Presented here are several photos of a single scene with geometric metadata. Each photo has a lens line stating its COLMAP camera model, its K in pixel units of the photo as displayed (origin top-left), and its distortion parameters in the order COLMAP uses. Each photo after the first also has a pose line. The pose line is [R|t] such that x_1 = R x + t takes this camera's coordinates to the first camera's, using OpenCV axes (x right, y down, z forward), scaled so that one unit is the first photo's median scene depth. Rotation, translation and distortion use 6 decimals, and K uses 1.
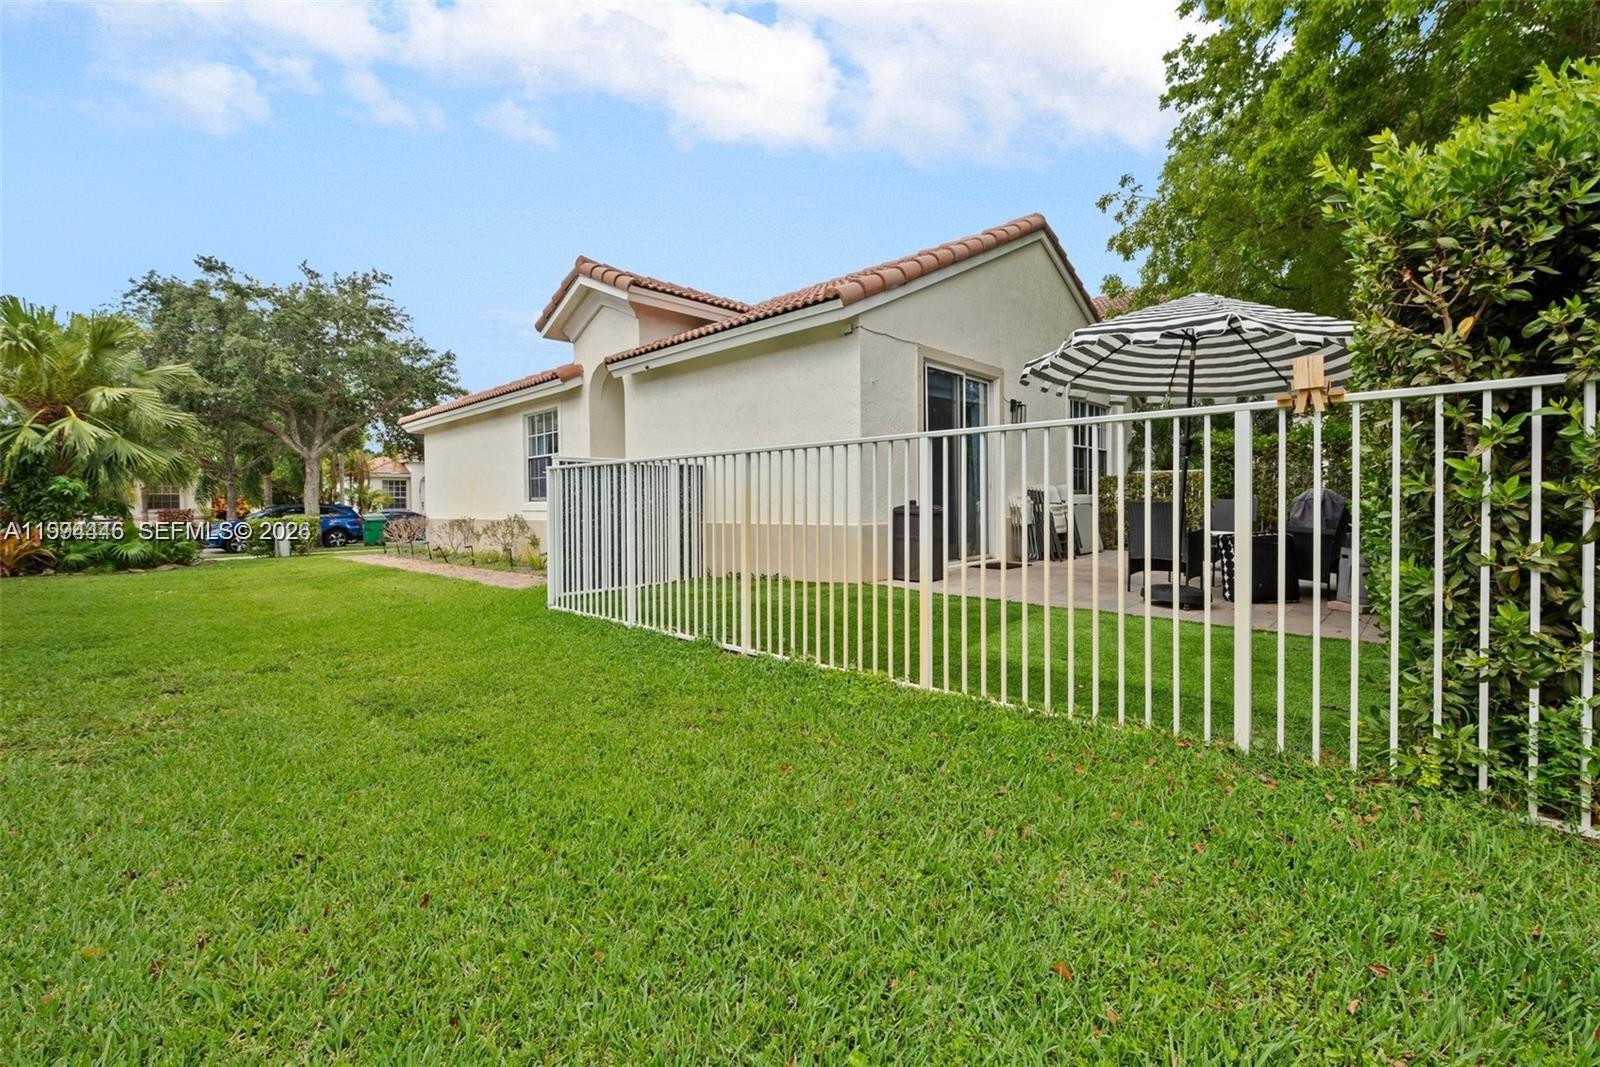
lens RADIAL K [[663.9, 0, 807.2], [0, 663.9, 534.1], [0, 0, 1]] dist [-0.001579, -0.000277]
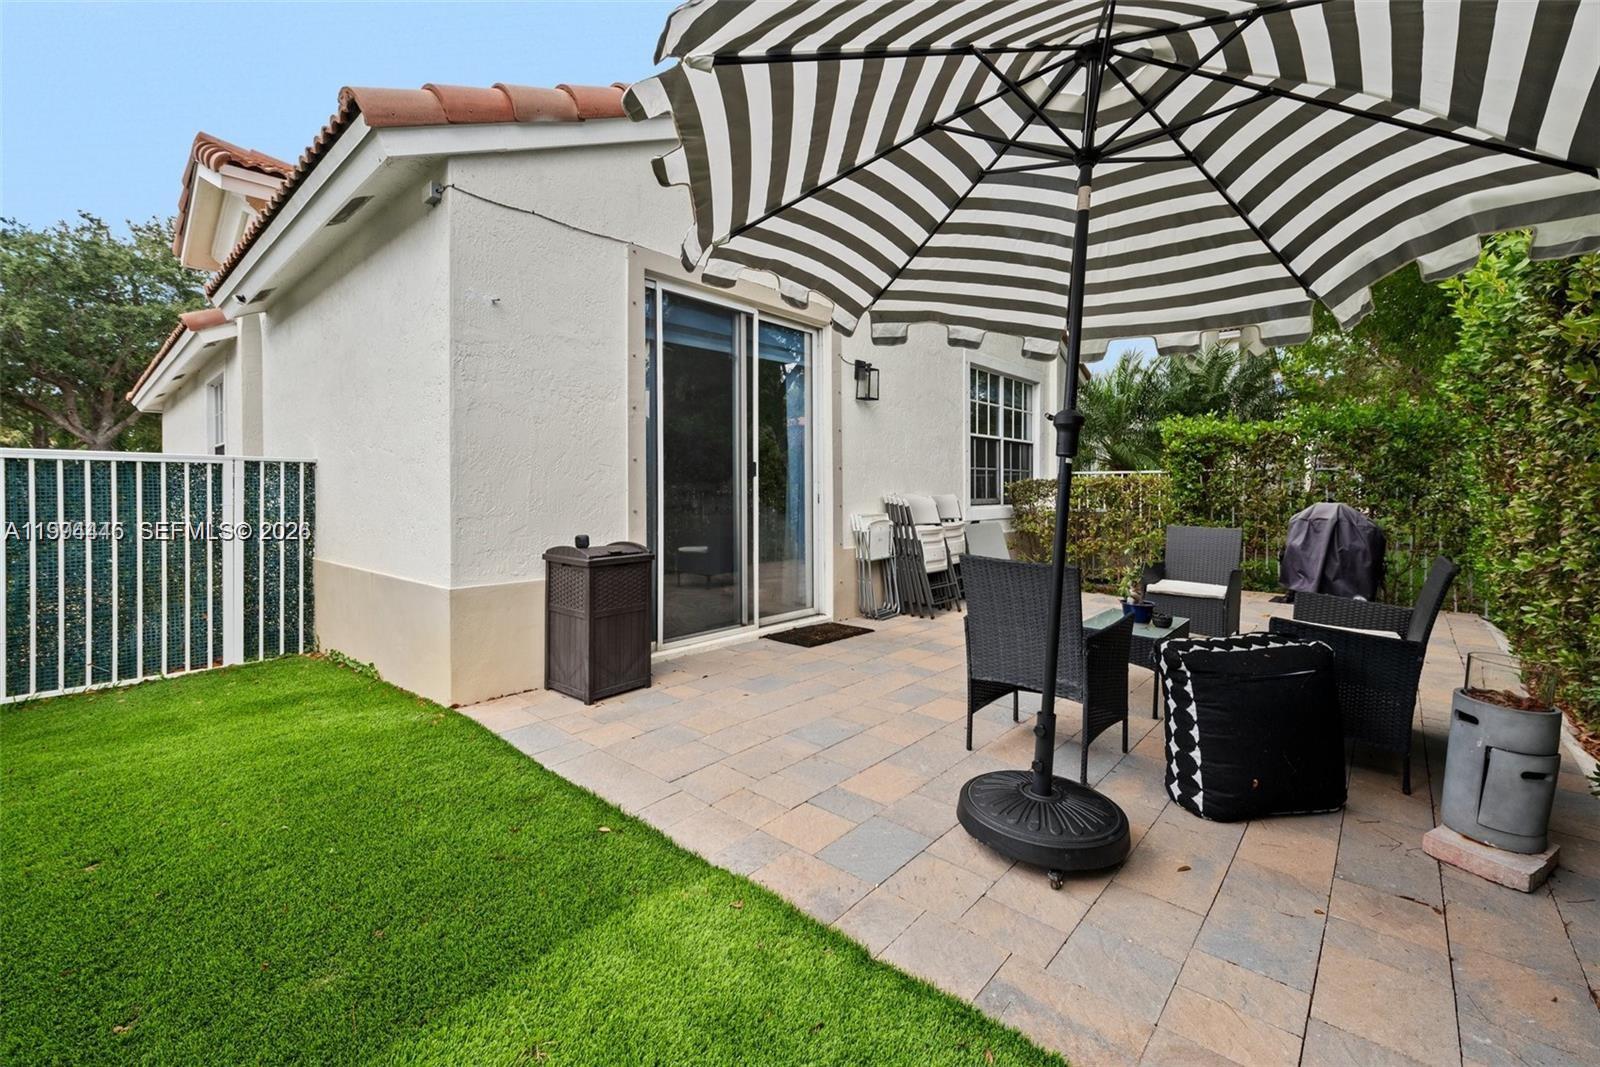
lens RADIAL K [[663.9, 0, 807.2], [0, 663.9, 534.1], [0, 0, 1]] dist [-0.001579, -0.000277]
pose [[0.999949, 0.010111, 0.000533, 0.268153], [-0.010116, 0.999875, 0.012139, -0.047146], [-0.000411, -0.012144, 0.999926, 0.382798]]
